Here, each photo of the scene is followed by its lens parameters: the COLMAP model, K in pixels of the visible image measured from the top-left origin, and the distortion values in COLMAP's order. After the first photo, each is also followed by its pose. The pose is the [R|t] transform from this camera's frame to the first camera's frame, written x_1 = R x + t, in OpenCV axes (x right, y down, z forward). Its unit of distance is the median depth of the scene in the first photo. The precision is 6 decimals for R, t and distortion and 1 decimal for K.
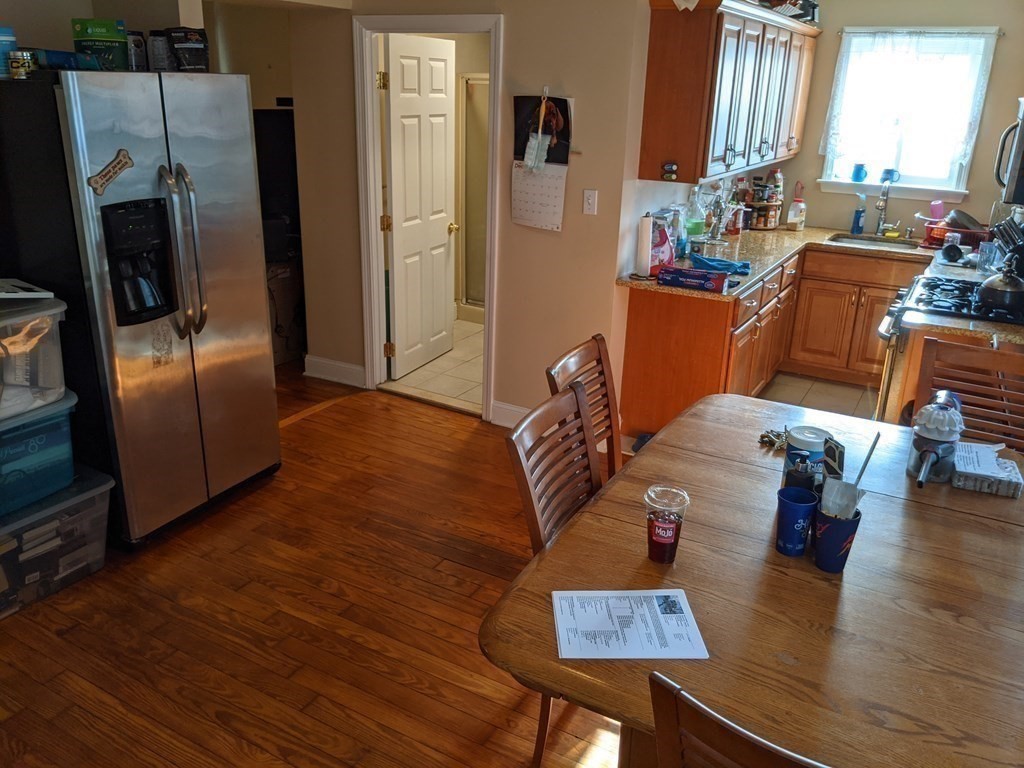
lens RADIAL K [[798.3, 0, 505.1], [0, 798.3, 370.0], [0, 0, 1]] dist [0.071371, -0.128519]
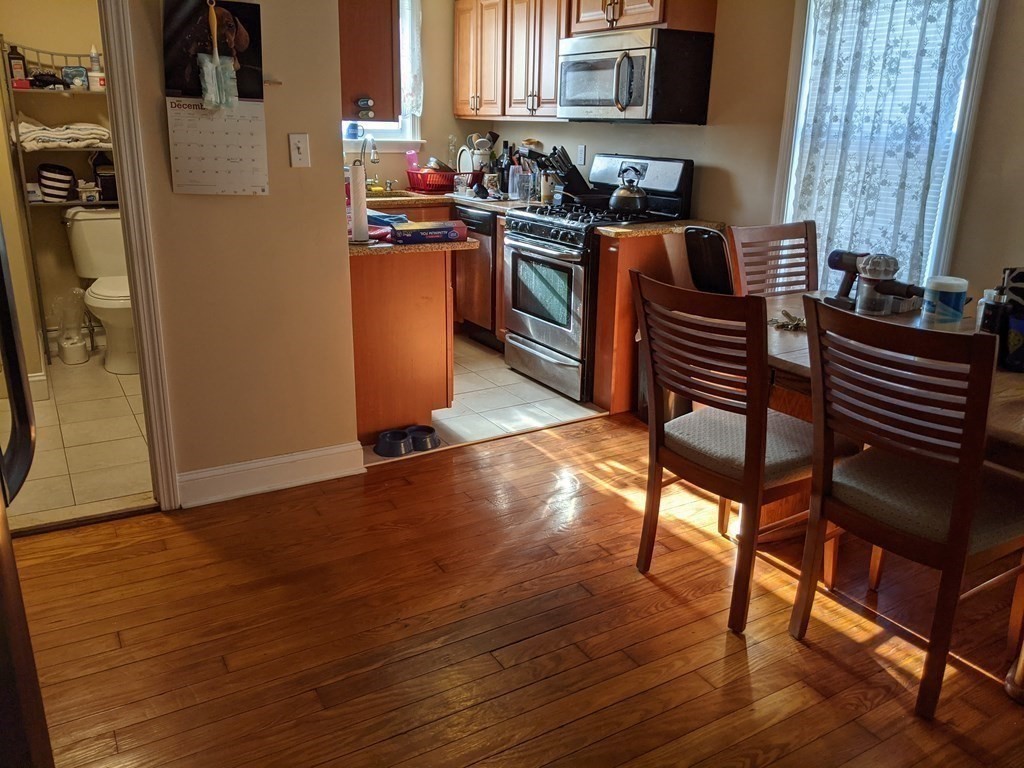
lens RADIAL K [[817.1, 0, 512.0], [0, 817.1, 384.0], [0, 0, 1]] dist [0.006632, -0.122826]
pose [[0.479853, -0.286322, 0.829314, -0.541780], [0.282367, 0.945356, 0.163005, -0.083818], [-0.830669, 0.155952, 0.534480, 0.532319]]
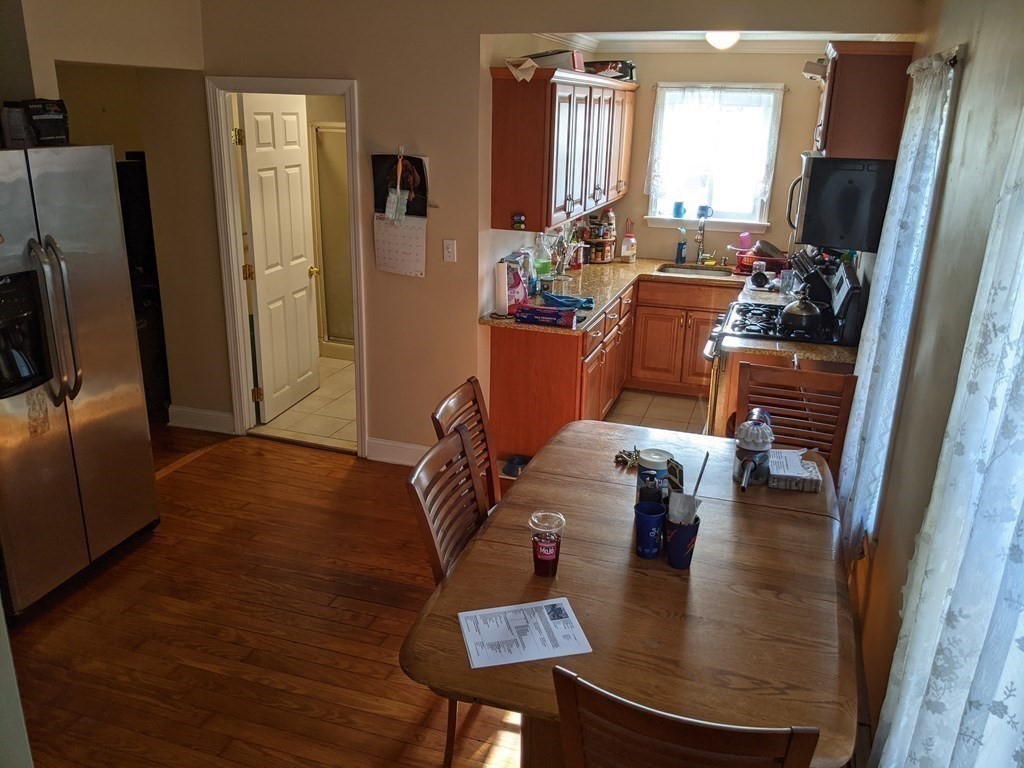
lens RADIAL K [[798.3, 0, 505.1], [0, 798.3, 370.0], [0, 0, 1]] dist [0.071371, -0.128519]
pose [[0.980819, -0.065712, 0.183508, -0.034168], [0.069966, 0.997408, -0.016801, -0.027116], [-0.181929, 0.029318, 0.982875, -0.089210]]
